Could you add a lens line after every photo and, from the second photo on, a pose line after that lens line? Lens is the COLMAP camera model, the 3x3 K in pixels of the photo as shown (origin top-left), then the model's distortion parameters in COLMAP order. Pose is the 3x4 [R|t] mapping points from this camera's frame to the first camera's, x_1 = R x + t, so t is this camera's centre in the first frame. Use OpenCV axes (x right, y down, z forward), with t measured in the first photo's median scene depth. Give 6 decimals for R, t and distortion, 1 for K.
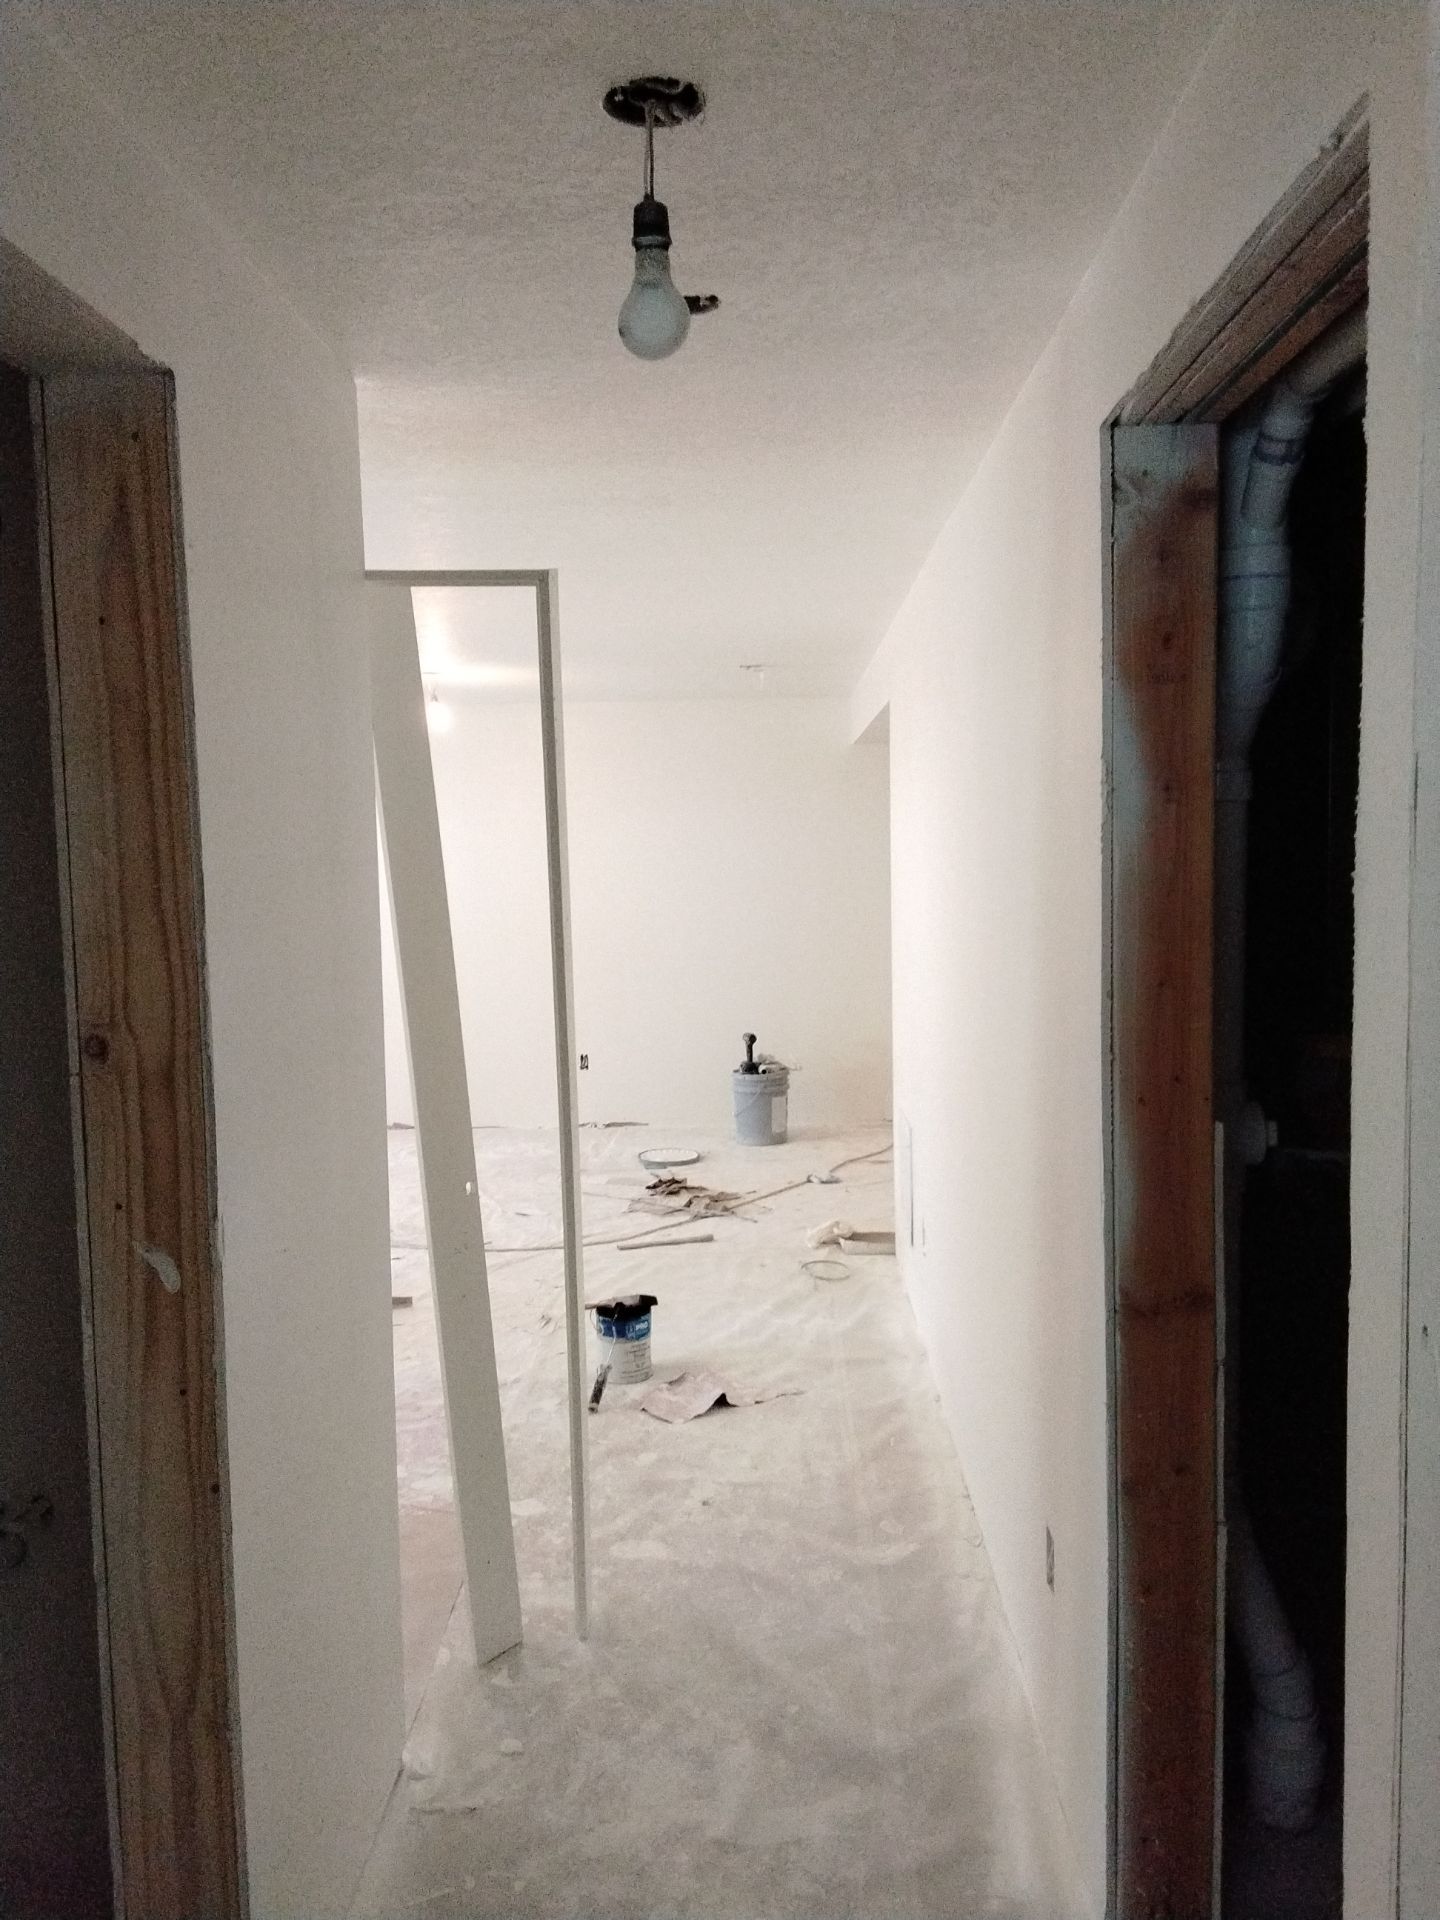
lens RADIAL K [[1467.7, 0, 718.7], [0, 1467.7, 956.4], [0, 0, 1]] dist [0.115916, -0.161710]
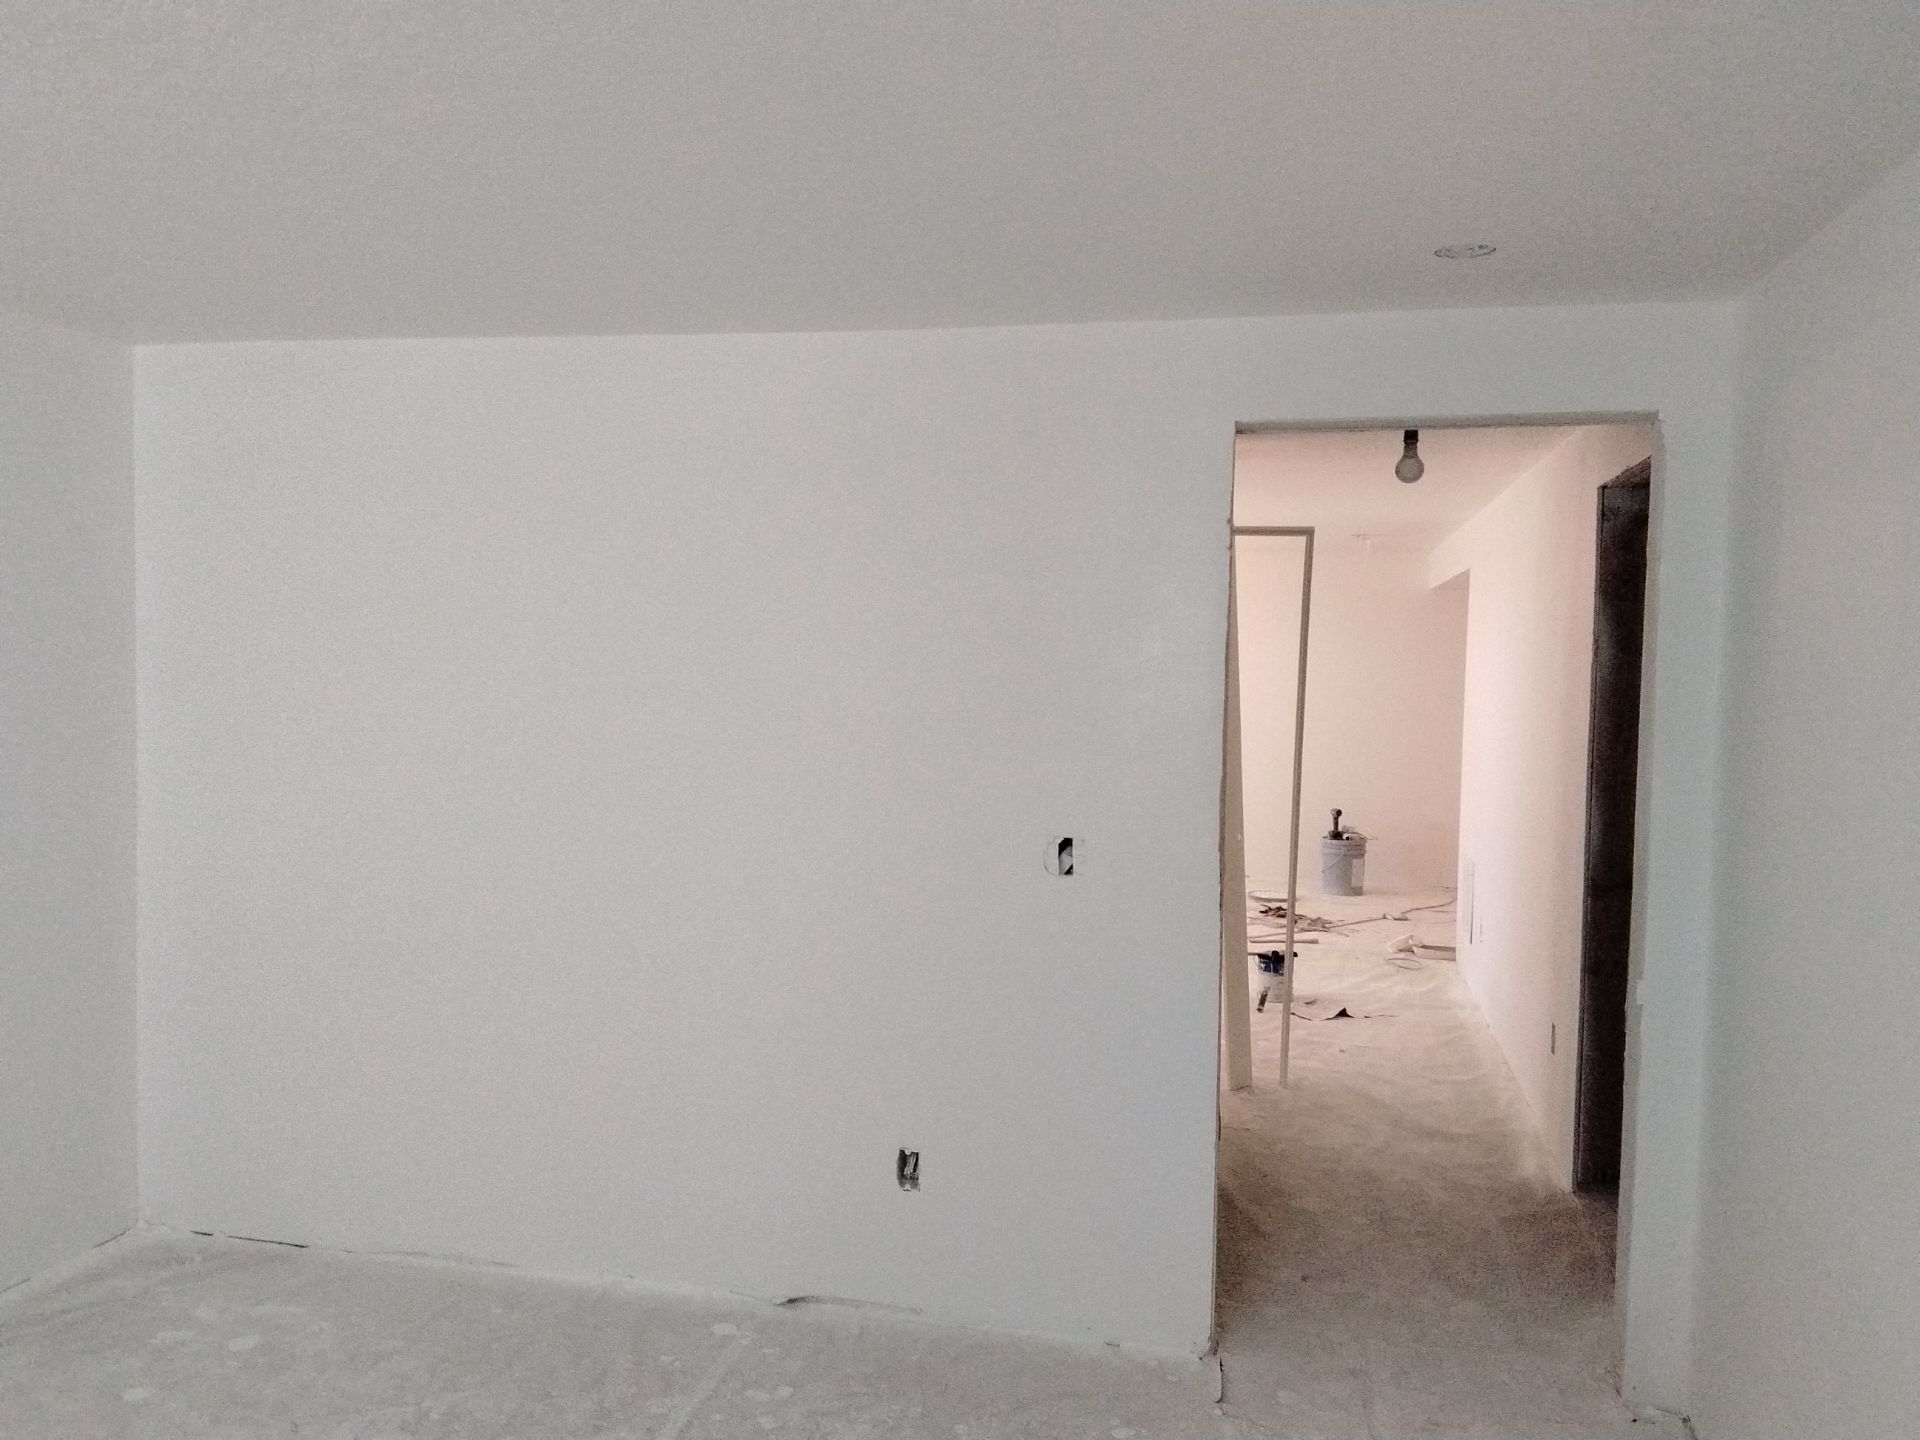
lens RADIAL K [[1467.7, 0, 963.8], [0, 1467.7, 719.4], [0, 0, 1]] dist [0.115916, -0.161710]
pose [[0.980804, 0.050198, -0.188426, -0.104071], [-0.056088, 0.998086, -0.026056, 0.045851], [0.186757, 0.036124, 0.981742, -0.597261]]
